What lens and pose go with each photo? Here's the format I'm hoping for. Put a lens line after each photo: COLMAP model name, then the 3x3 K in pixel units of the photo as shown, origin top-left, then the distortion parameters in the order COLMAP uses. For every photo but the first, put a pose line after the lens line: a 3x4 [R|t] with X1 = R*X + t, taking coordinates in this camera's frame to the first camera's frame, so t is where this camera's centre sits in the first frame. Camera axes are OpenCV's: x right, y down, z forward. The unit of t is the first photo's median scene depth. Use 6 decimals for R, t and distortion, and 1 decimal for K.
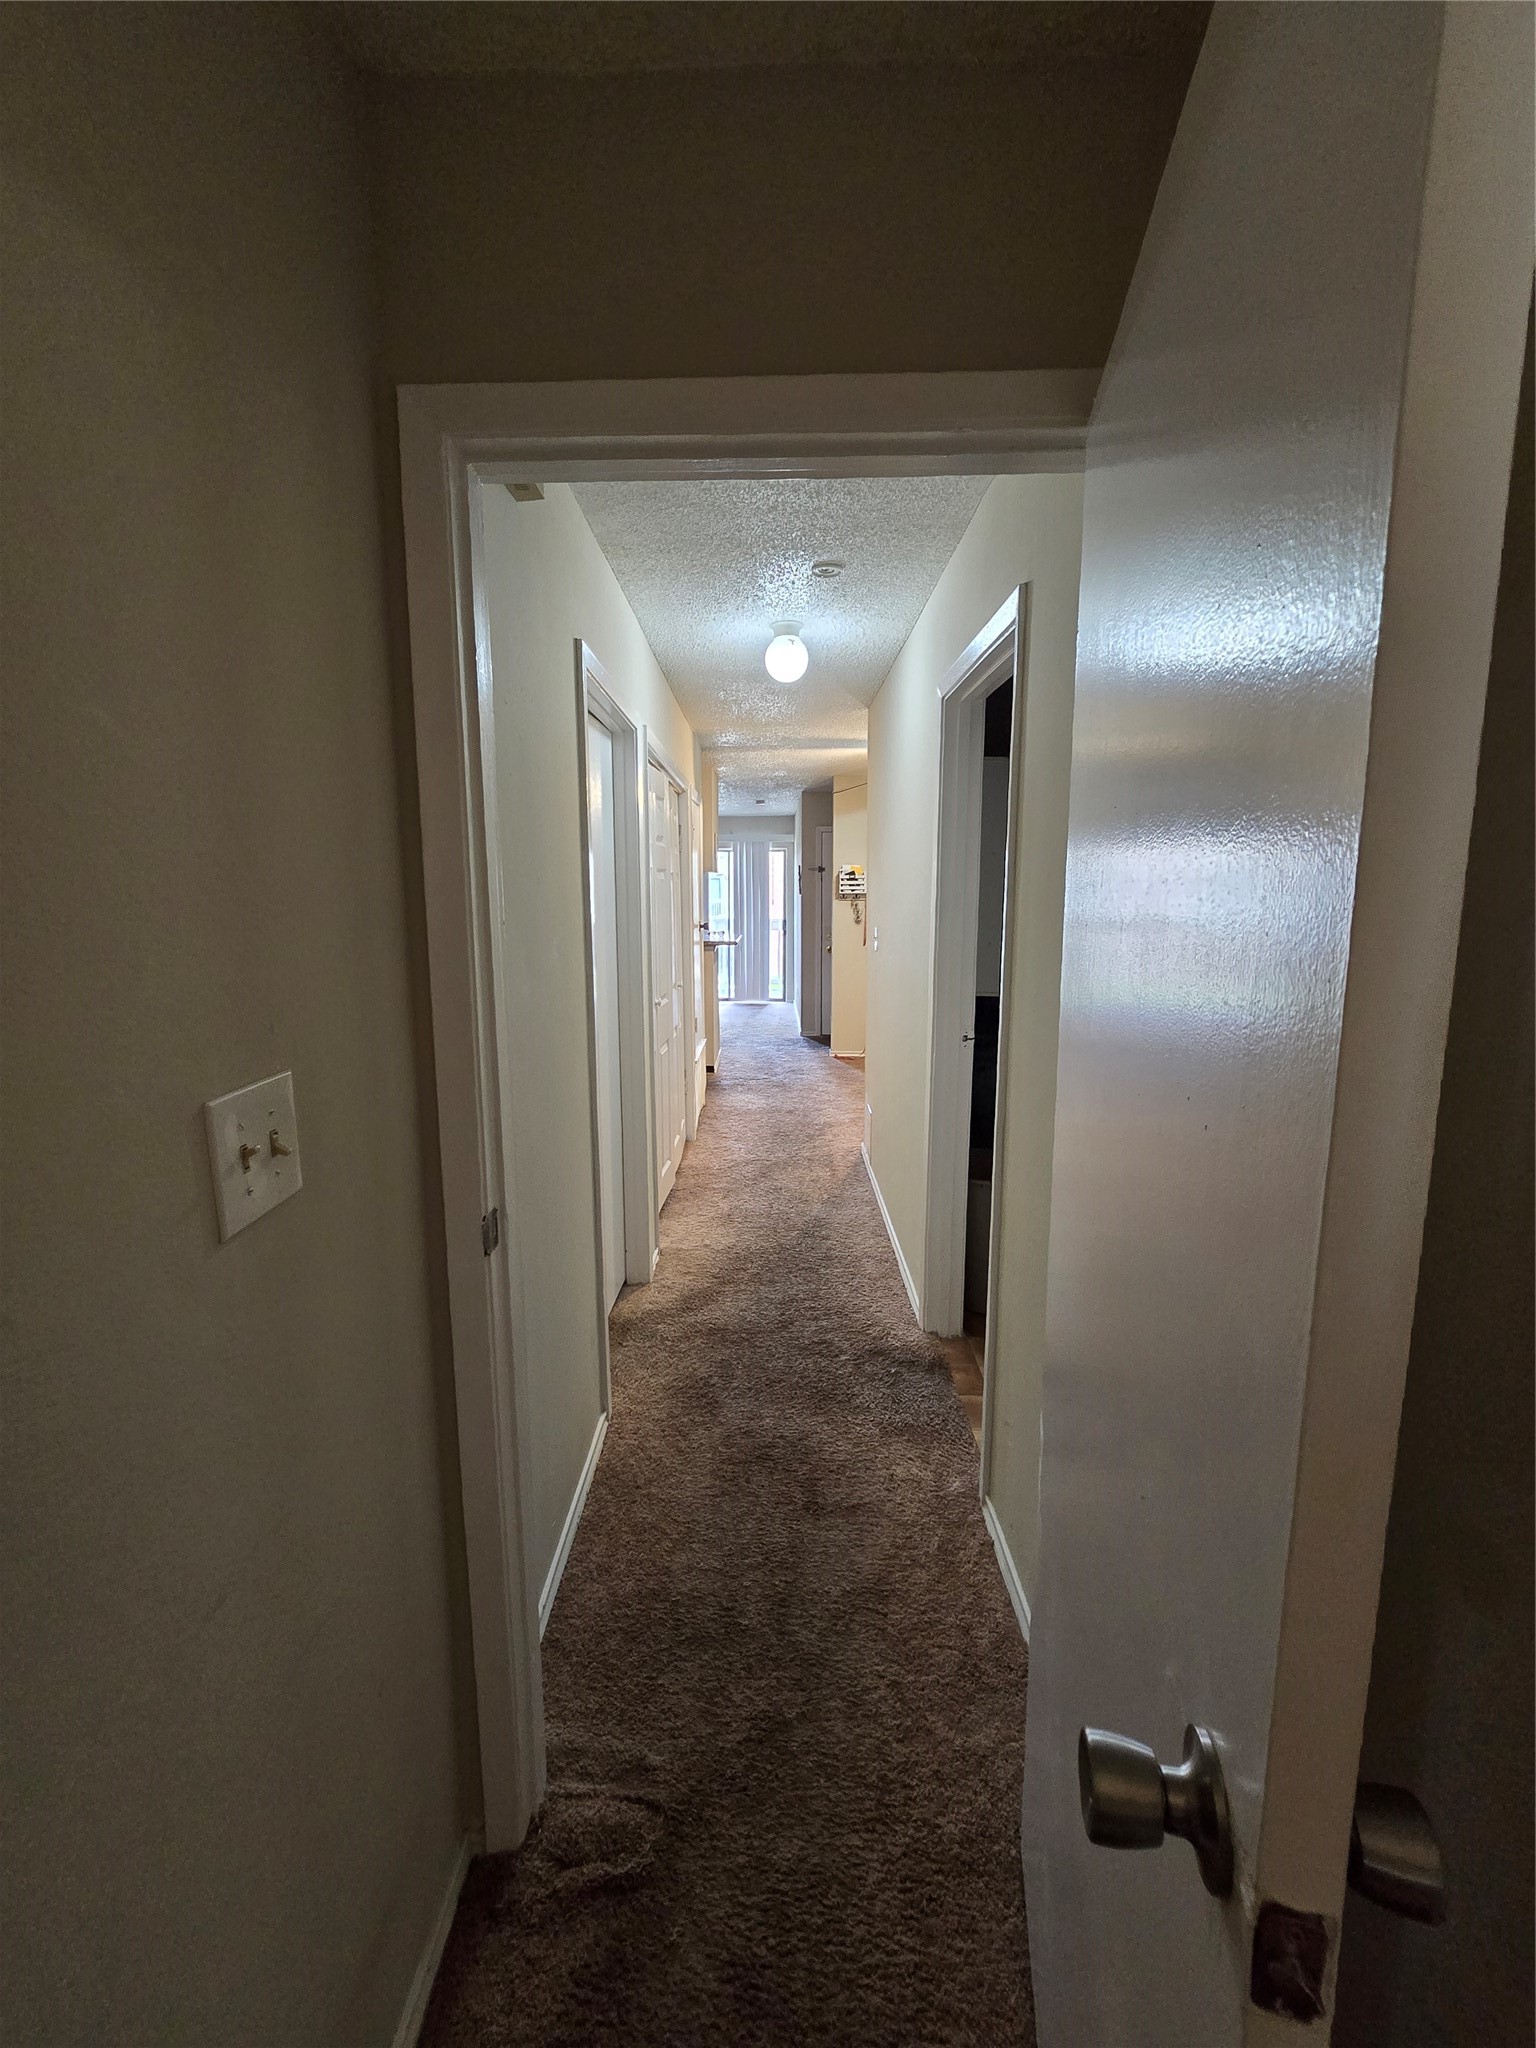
lens RADIAL K [[839.7, 0, 766.8], [0, 839.7, 1019.7], [0, 0, 1]] dist [0.000431, 0.001226]
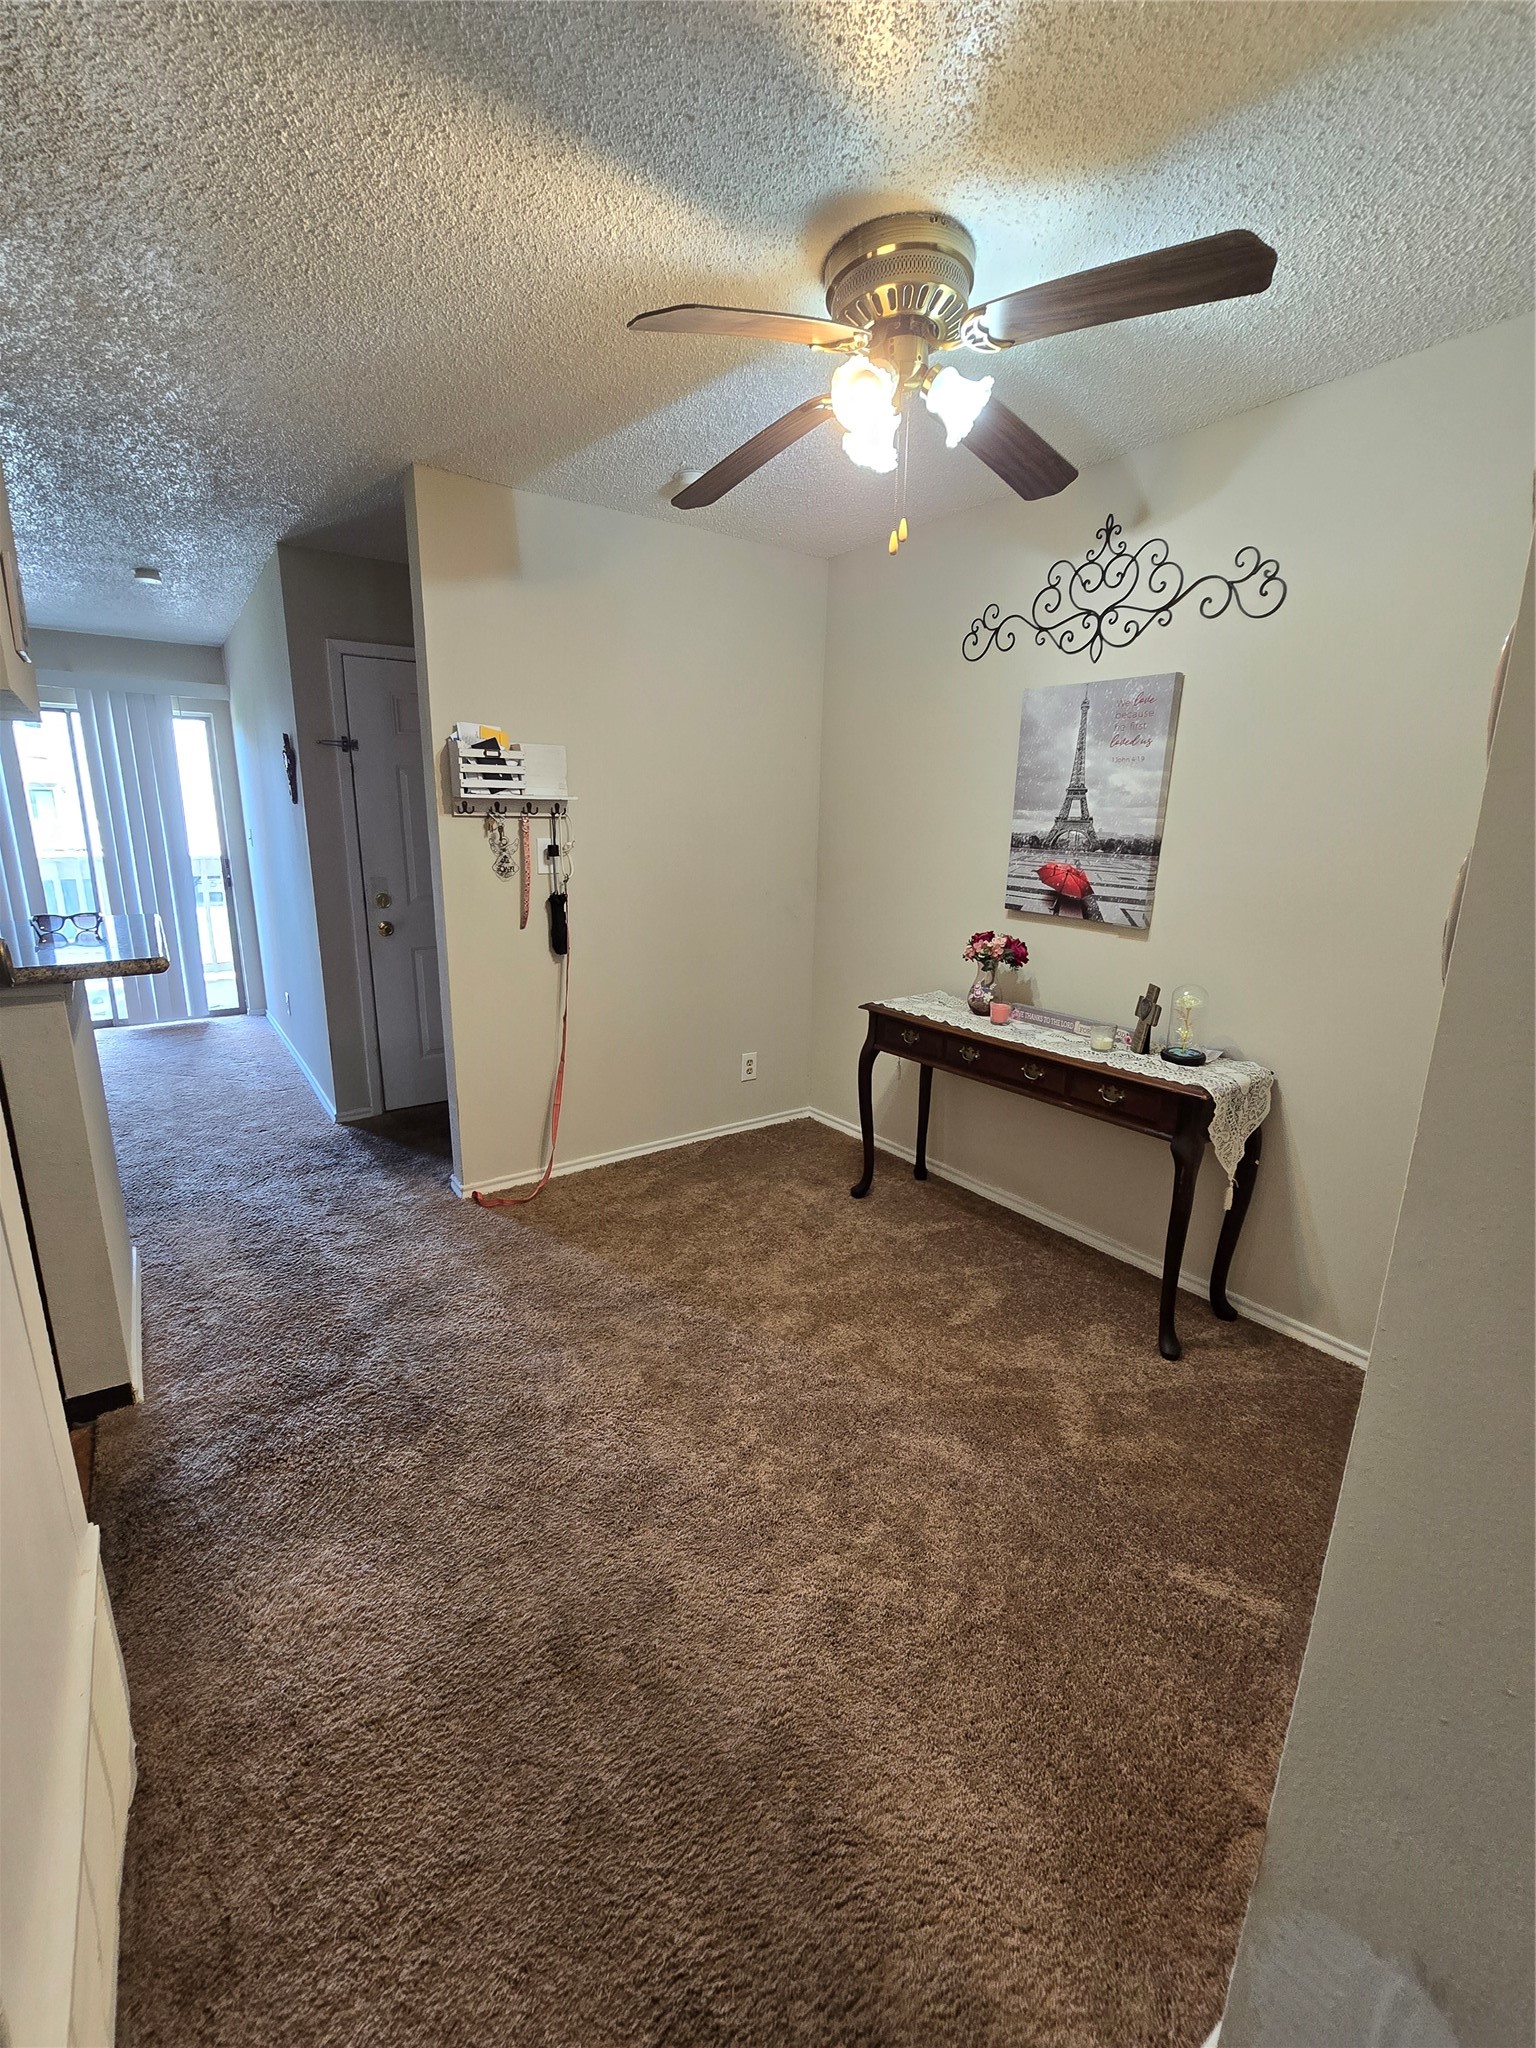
lens RADIAL K [[839.7, 0, 754.4], [0, 839.7, 1027.2], [0, 0, 1]] dist [0.000431, 0.001226]
pose [[0.812765, -0.122410, 0.569586, -0.033974], [0.070545, 0.991162, 0.112347, -0.078715], [-0.578305, -0.051130, 0.814217, 0.595024]]
